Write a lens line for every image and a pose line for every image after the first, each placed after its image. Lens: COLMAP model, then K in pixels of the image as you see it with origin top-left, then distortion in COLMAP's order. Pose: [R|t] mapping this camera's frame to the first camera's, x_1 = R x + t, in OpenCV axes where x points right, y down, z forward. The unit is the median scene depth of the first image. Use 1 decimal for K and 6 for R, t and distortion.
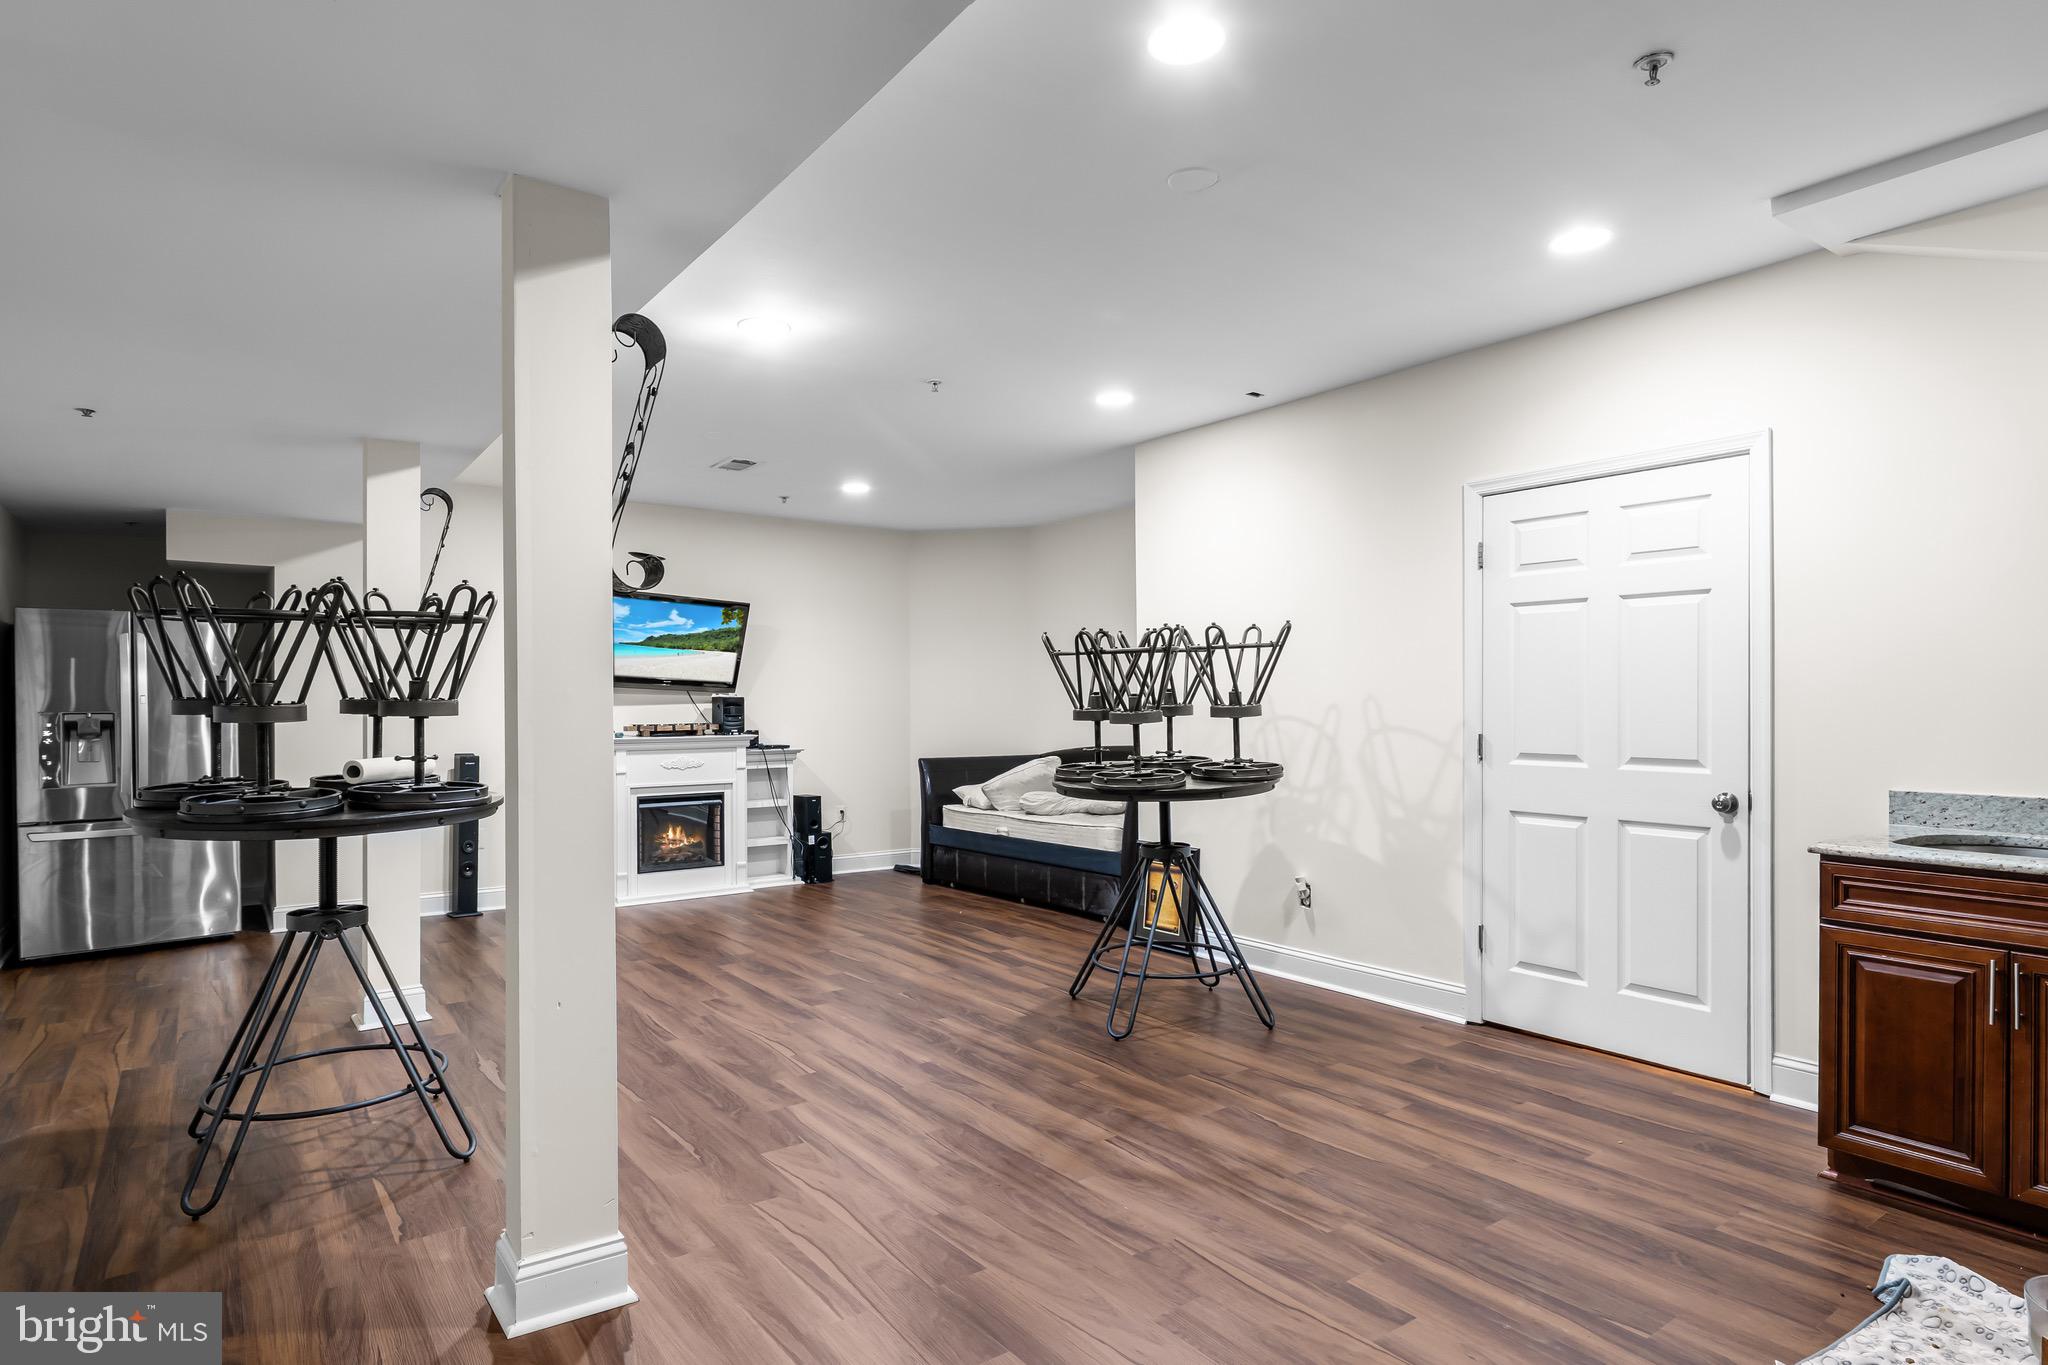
lens RADIAL K [[1086.4, 0, 1019.5], [0, 1086.4, 712.4], [0, 0, 1]] dist [-0.002522, 0.000907]
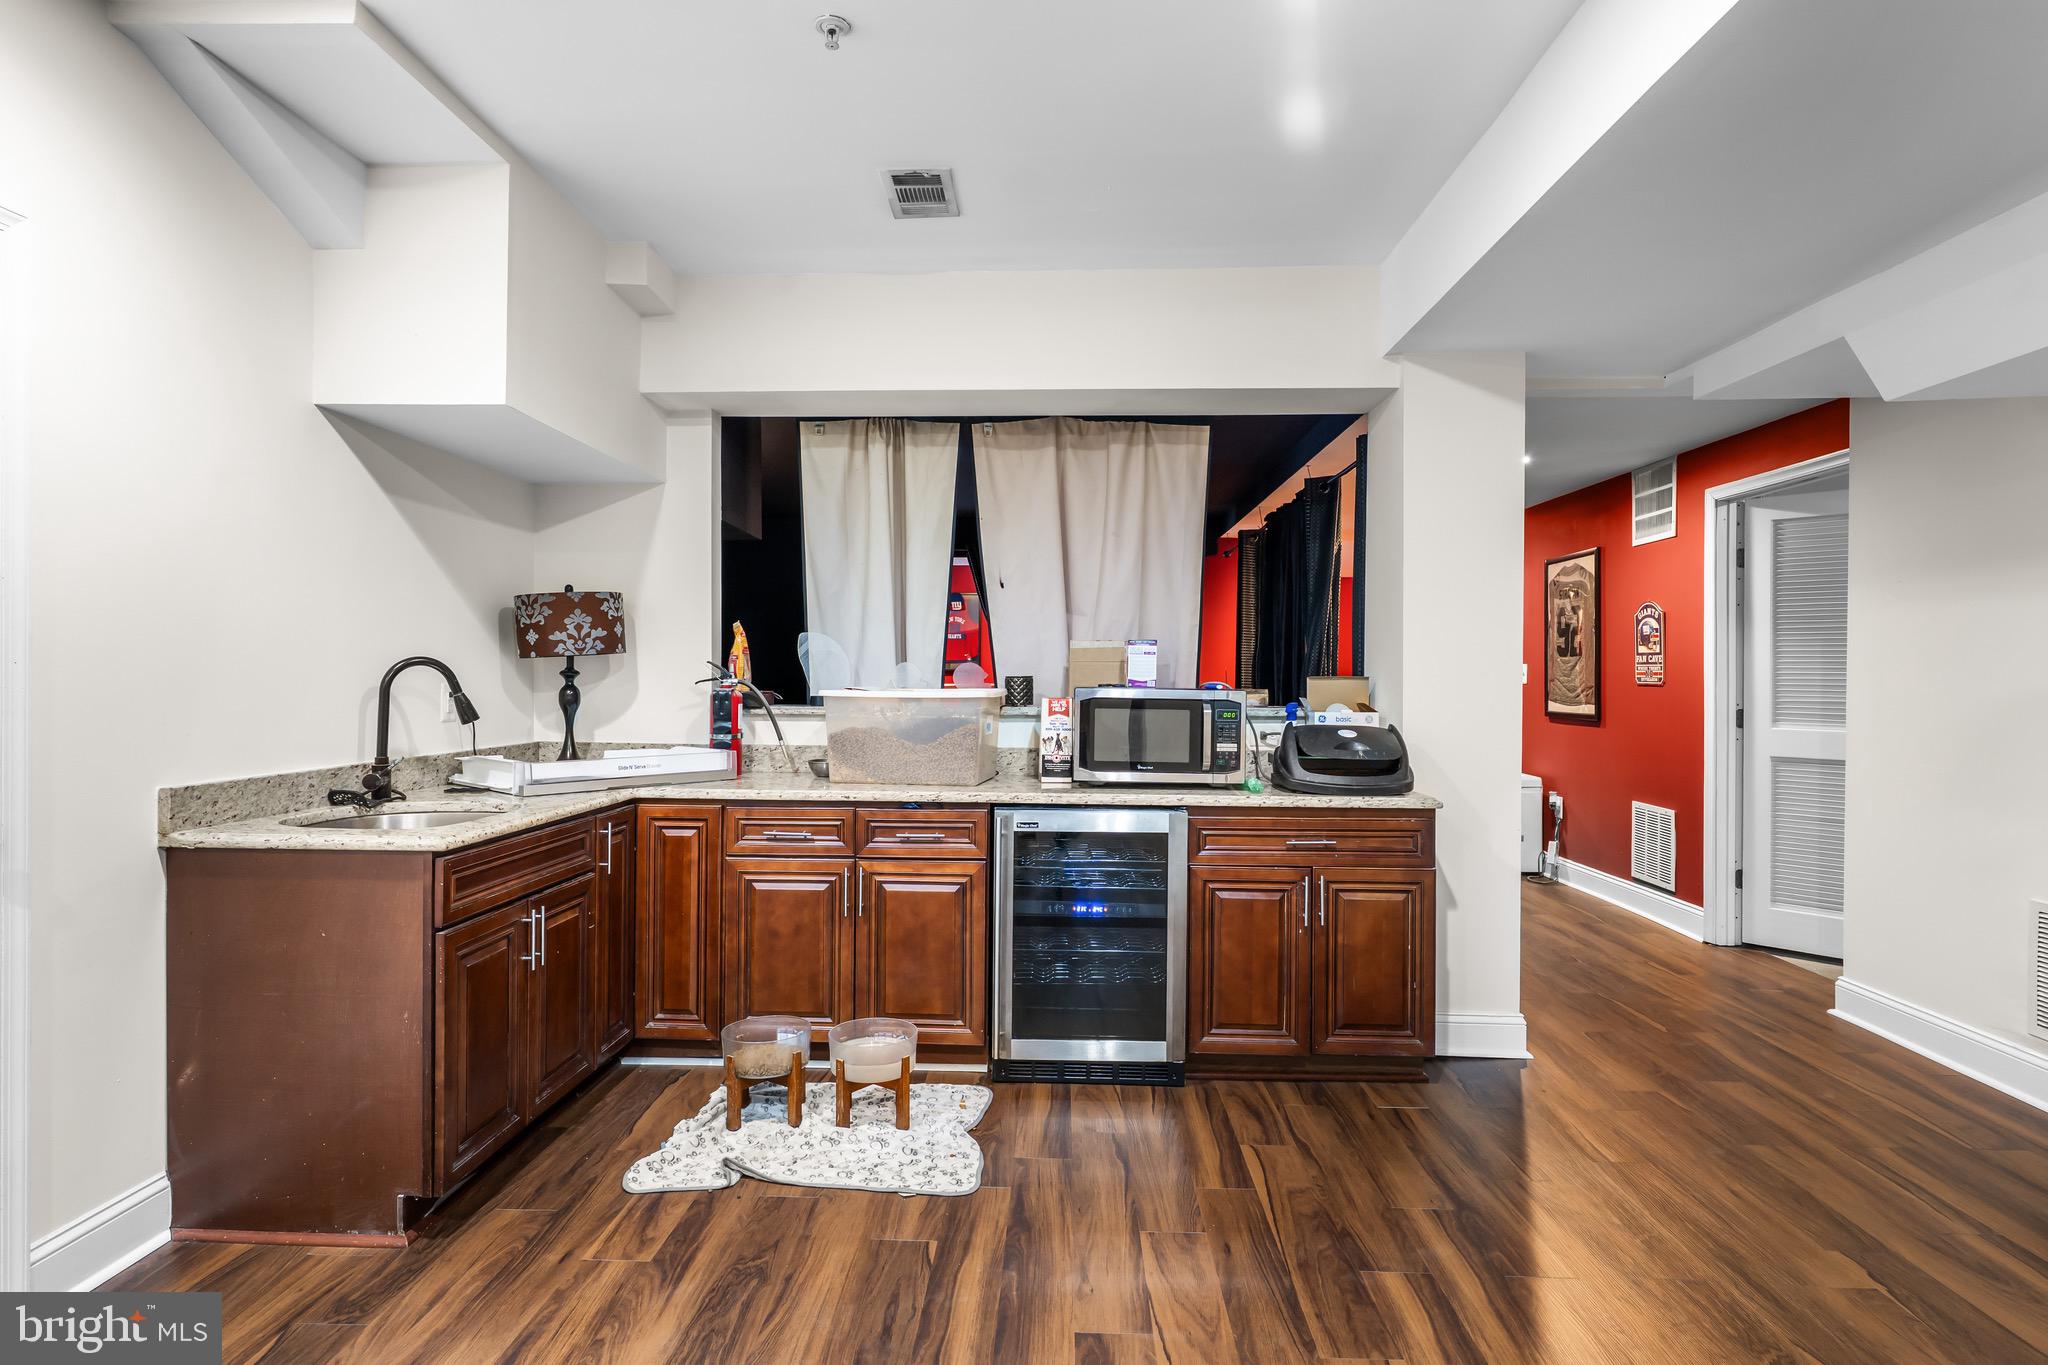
lens RADIAL K [[1086.4, 0, 1022.5], [0, 1086.4, 676.3], [0, 0, 1]] dist [-0.002522, 0.000907]
pose [[-0.775982, -0.002498, 0.630750, -0.148924], [0.004402, 0.999946, 0.009376, -0.011698], [-0.630740, 0.010052, -0.775929, 1.393613]]
